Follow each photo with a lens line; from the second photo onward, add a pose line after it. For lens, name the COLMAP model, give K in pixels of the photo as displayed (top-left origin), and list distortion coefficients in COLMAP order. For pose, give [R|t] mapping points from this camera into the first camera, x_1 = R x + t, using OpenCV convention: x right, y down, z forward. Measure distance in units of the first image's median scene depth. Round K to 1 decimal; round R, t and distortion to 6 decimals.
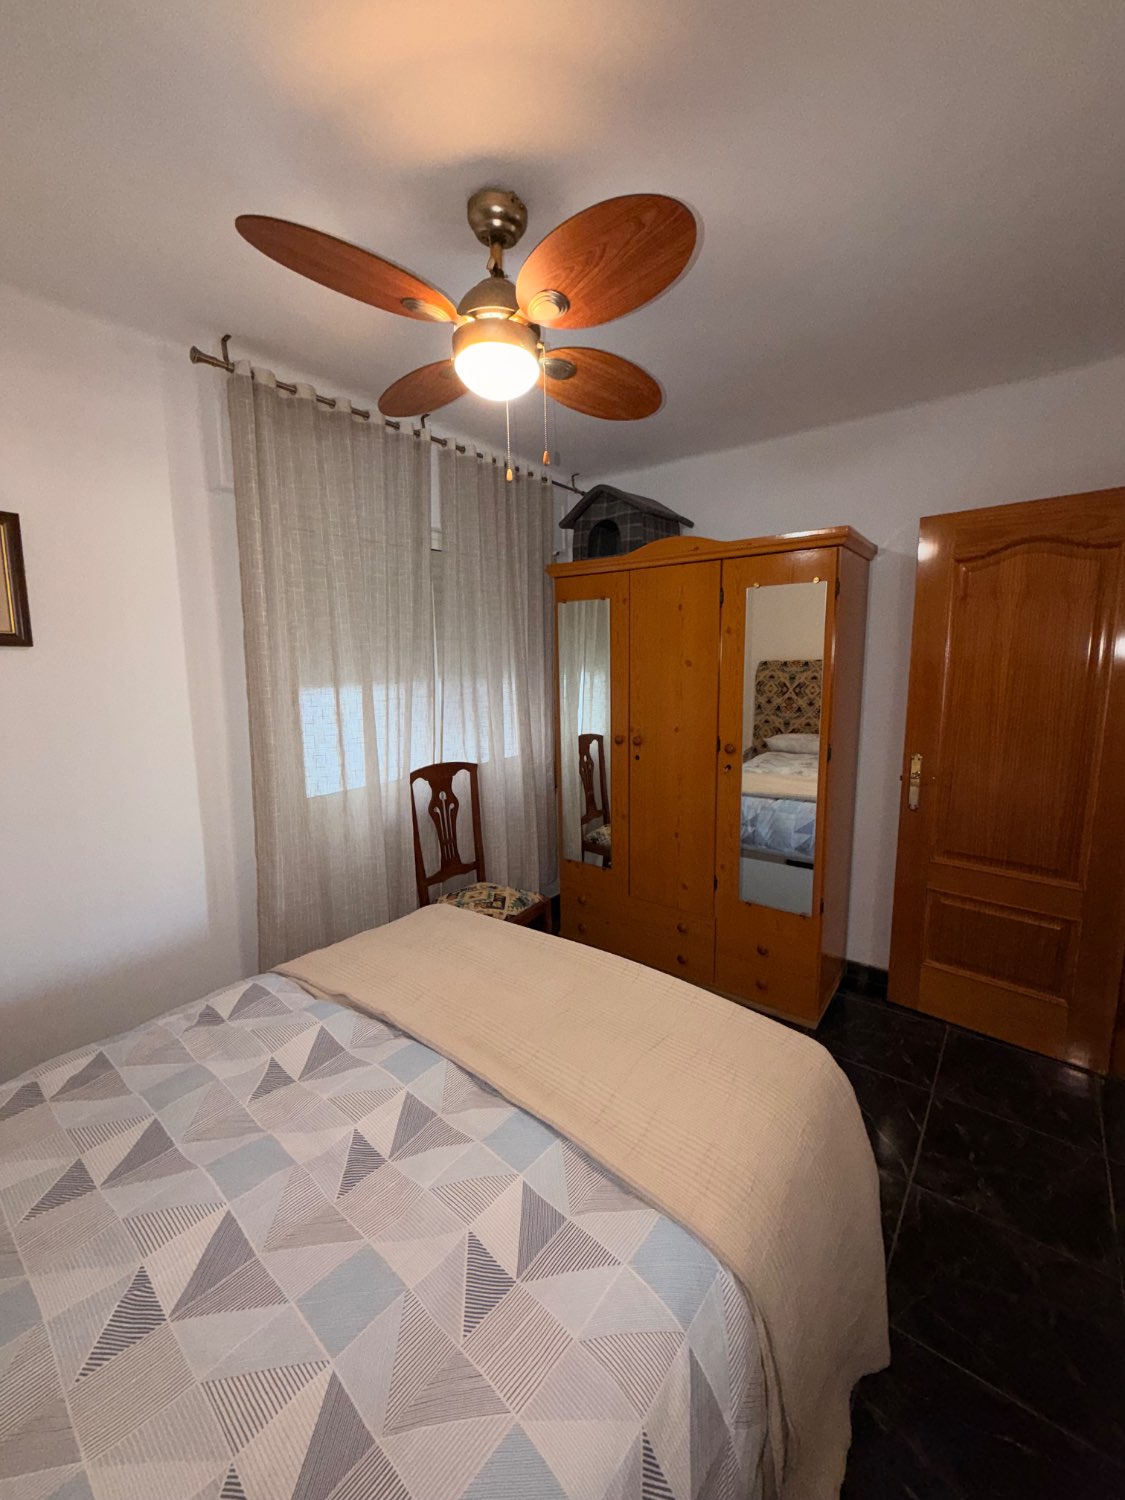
lens RADIAL K [[596.4, 0, 562.1], [0, 596.4, 746.9], [0, 0, 1]] dist [-0.000399, 0.000166]
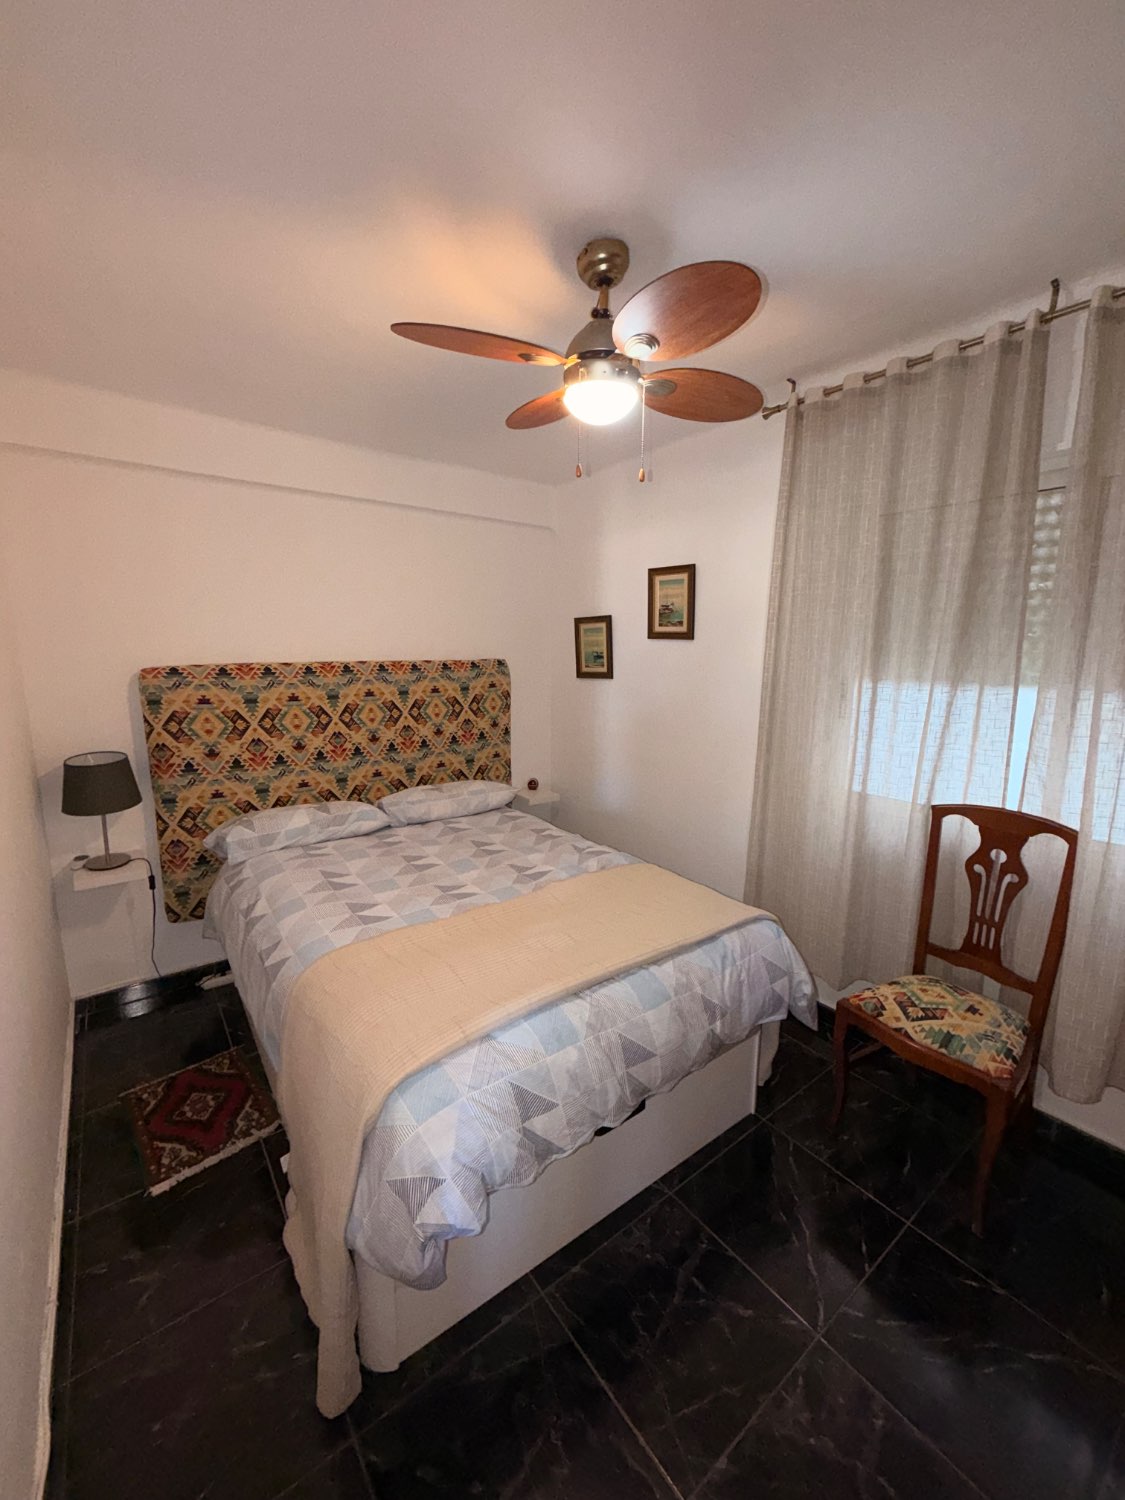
lens RADIAL K [[596.4, 0, 562.1], [0, 596.4, 746.9], [0, 0, 1]] dist [-0.000399, 0.000166]
pose [[-0.242912, 0.170910, -0.954874, 0.559505], [-0.150174, 0.965864, 0.211080, -0.108596], [0.958354, 0.194671, -0.208953, 0.651853]]
